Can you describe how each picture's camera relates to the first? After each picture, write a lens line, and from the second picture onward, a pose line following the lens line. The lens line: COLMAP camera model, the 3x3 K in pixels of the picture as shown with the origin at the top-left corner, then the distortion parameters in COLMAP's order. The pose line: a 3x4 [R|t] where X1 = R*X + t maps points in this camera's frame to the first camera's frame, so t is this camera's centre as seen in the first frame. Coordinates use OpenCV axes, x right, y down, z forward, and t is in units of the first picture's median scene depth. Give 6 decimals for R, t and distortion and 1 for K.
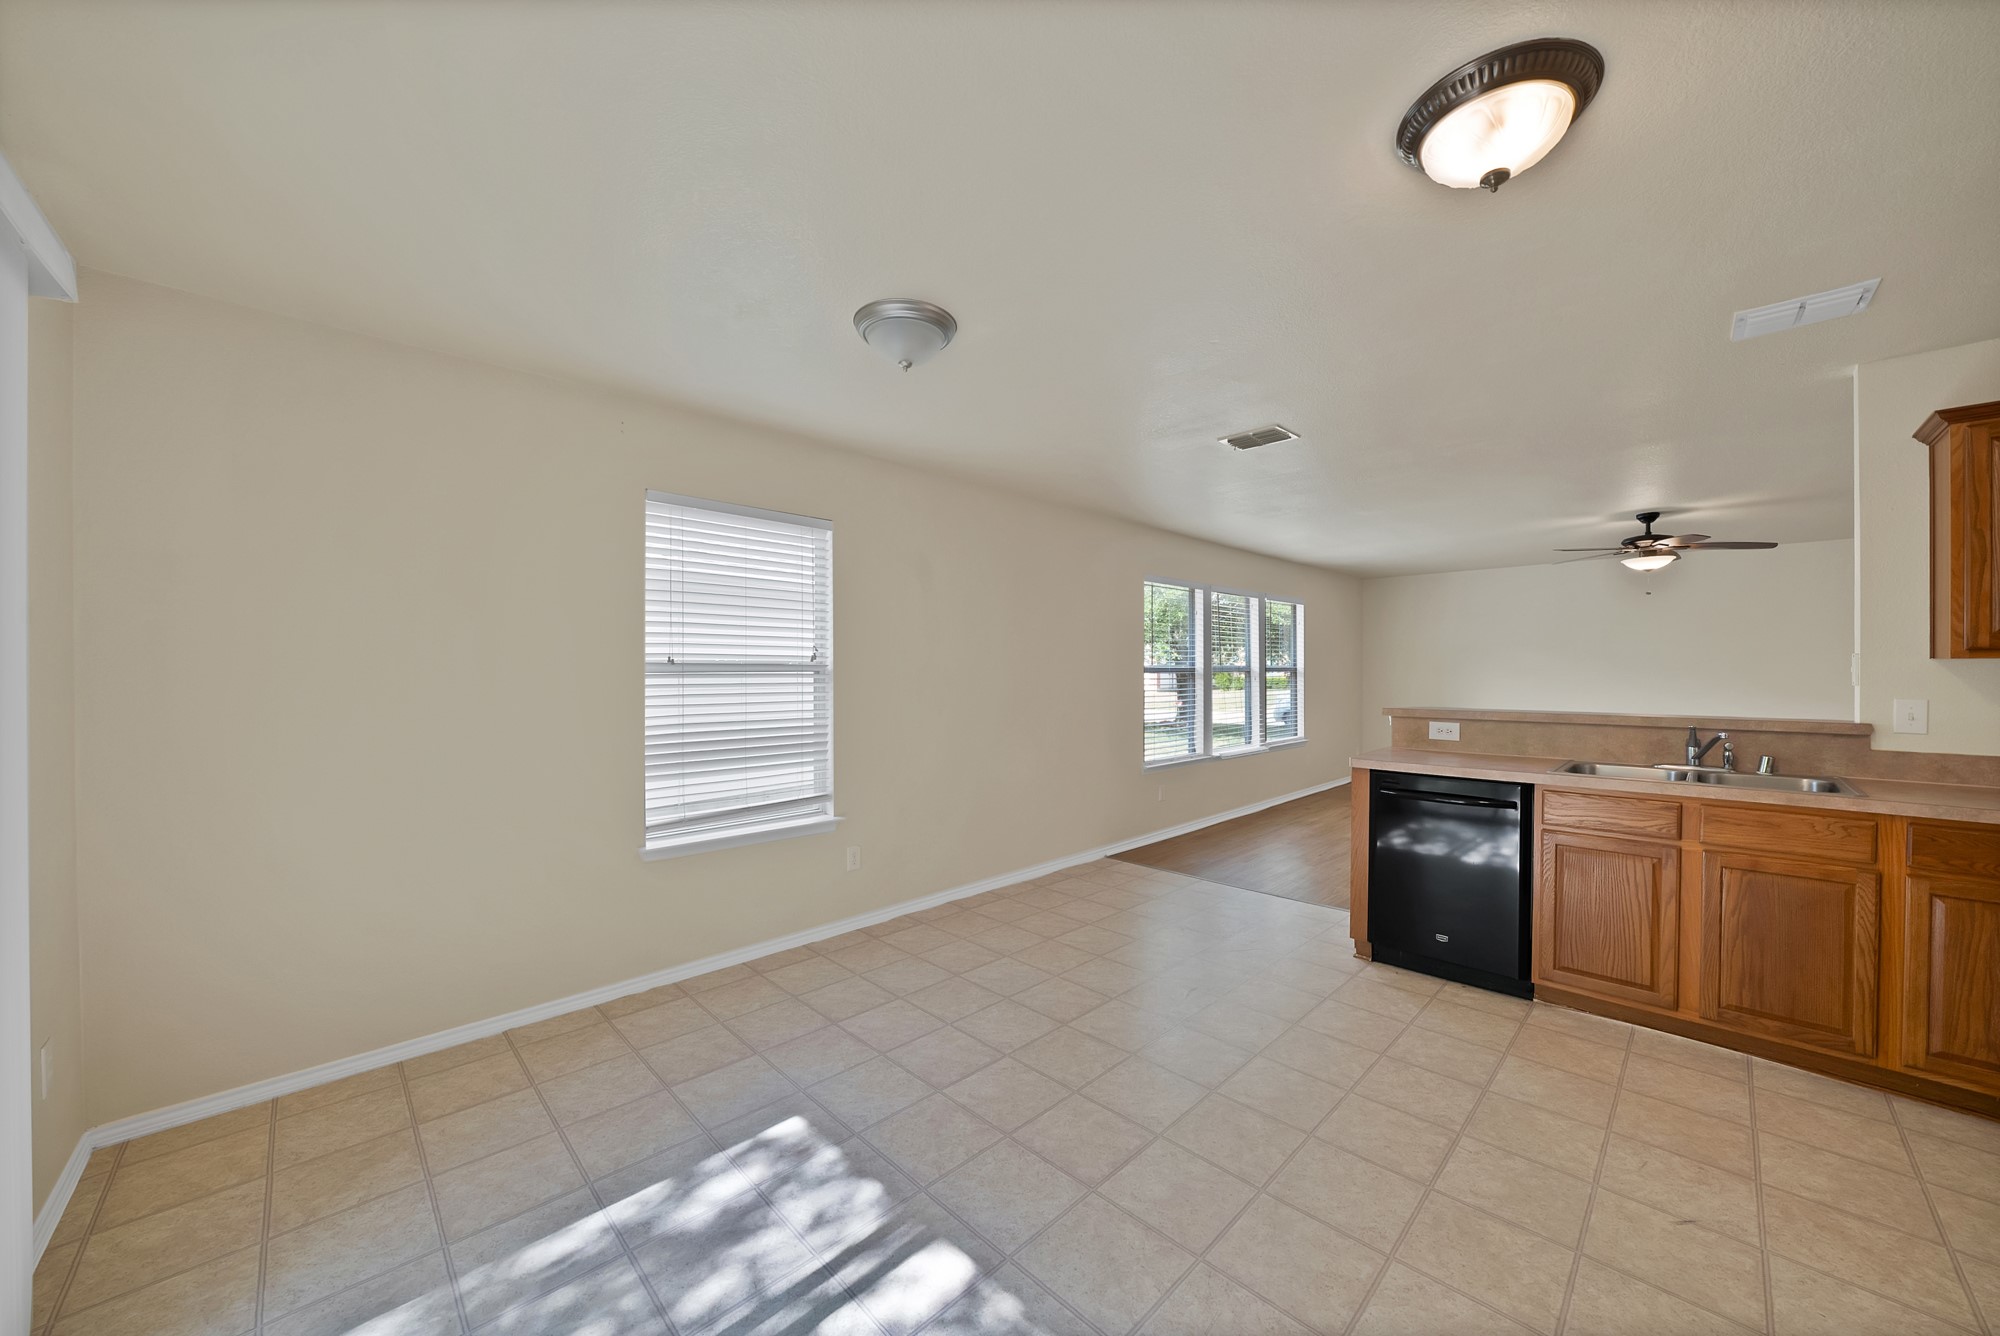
lens RADIAL K [[716.8, 0, 1002.6], [0, 716.8, 673.6], [0, 0, 1]] dist [-0.028330, 0.002961]
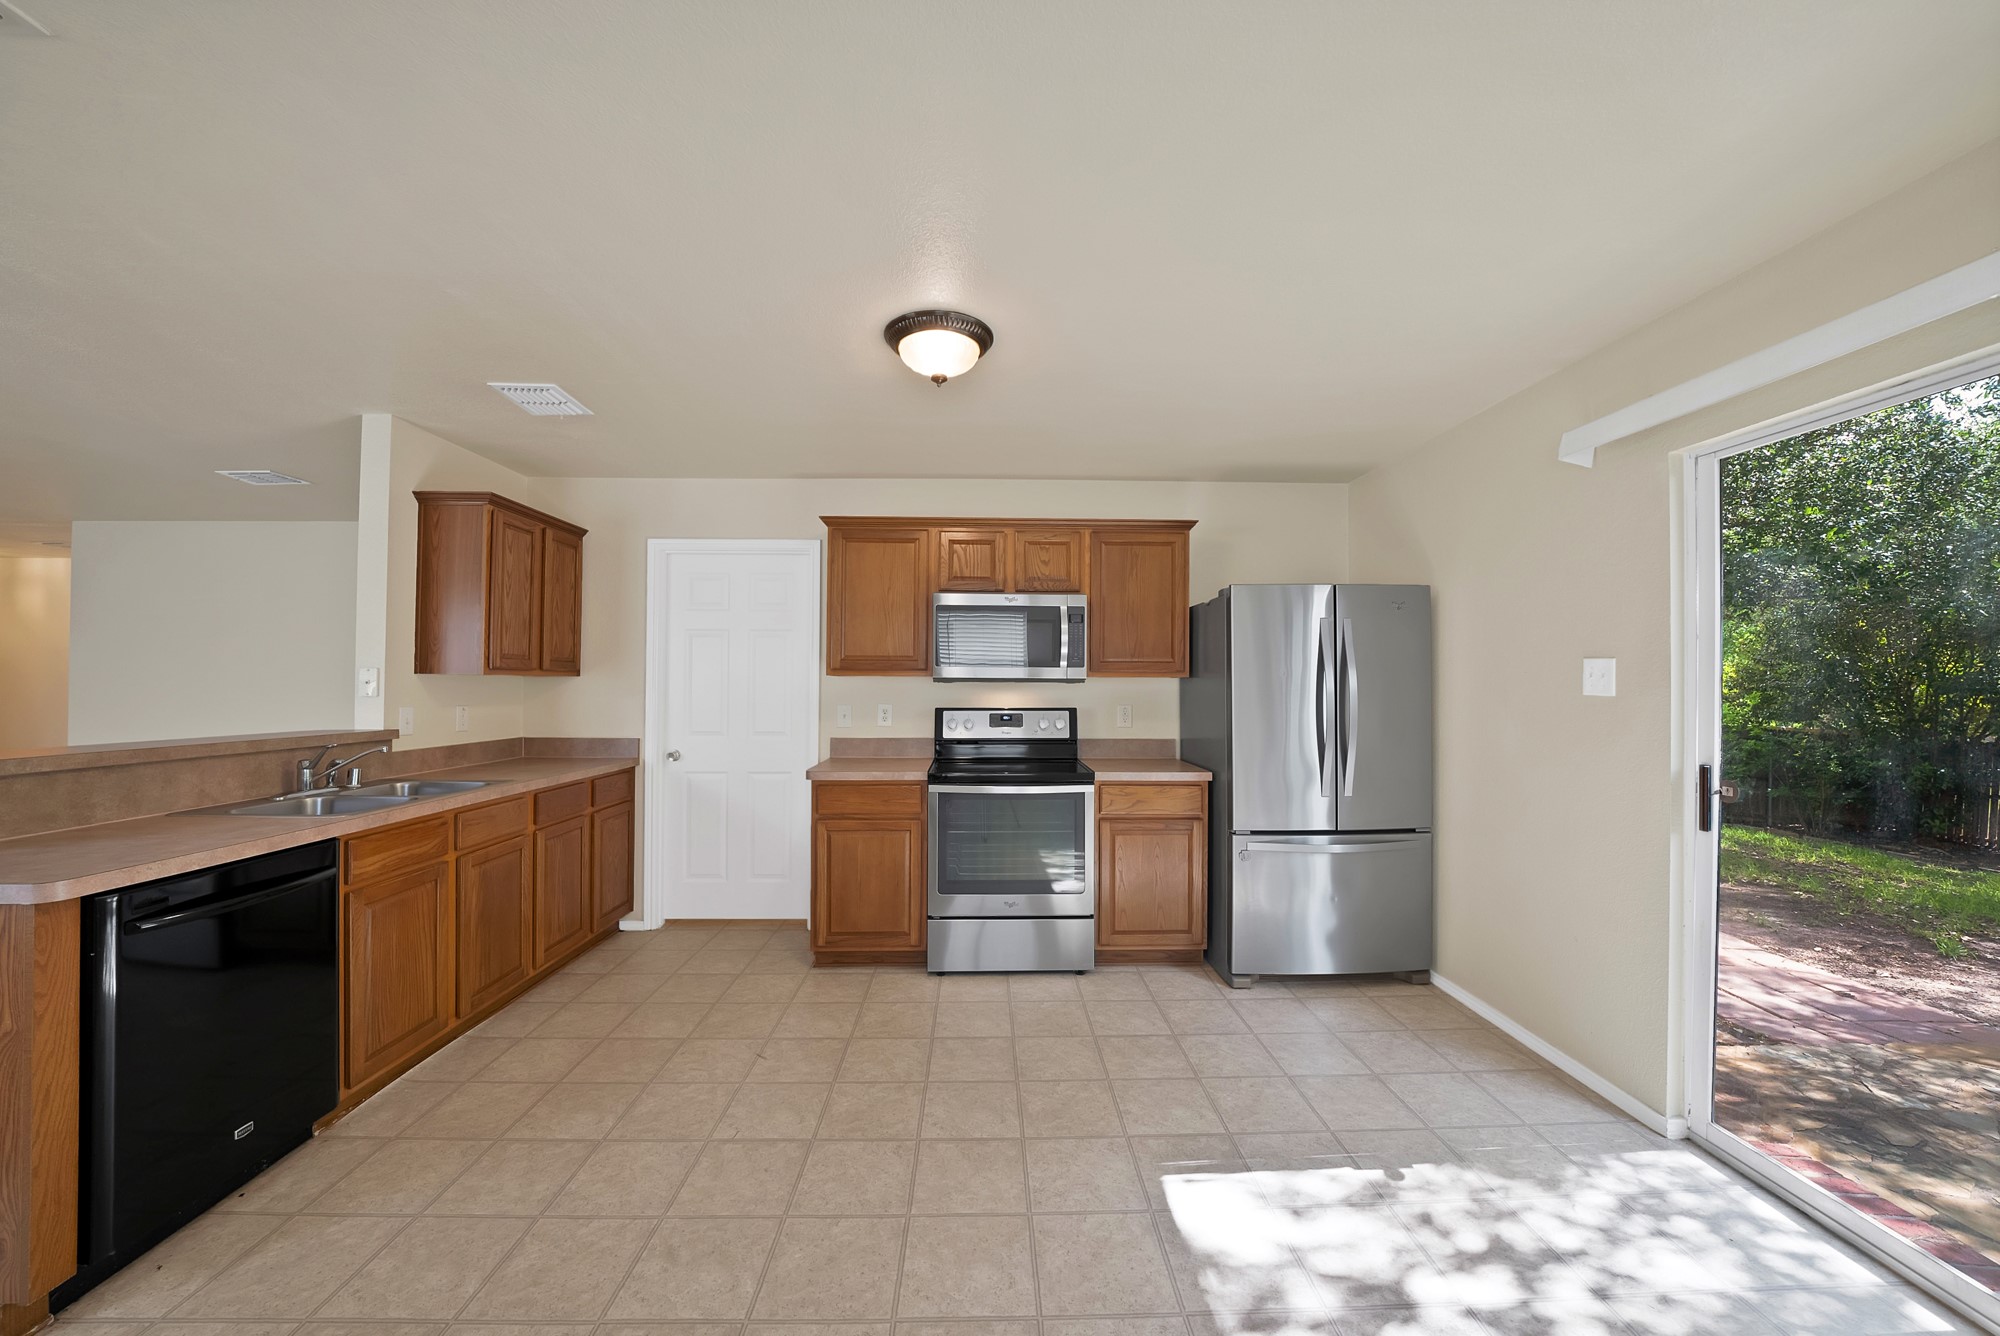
lens RADIAL K [[717.7, 0, 997.4], [0, 717.7, 672.8], [0, 0, 1]] dist [-0.018033, 0.000321]
pose [[-0.722629, 0.008460, 0.691185, -0.273360], [-0.001553, 0.999903, -0.013862, -0.006518], [-0.691235, -0.011091, -0.722545, 1.083081]]
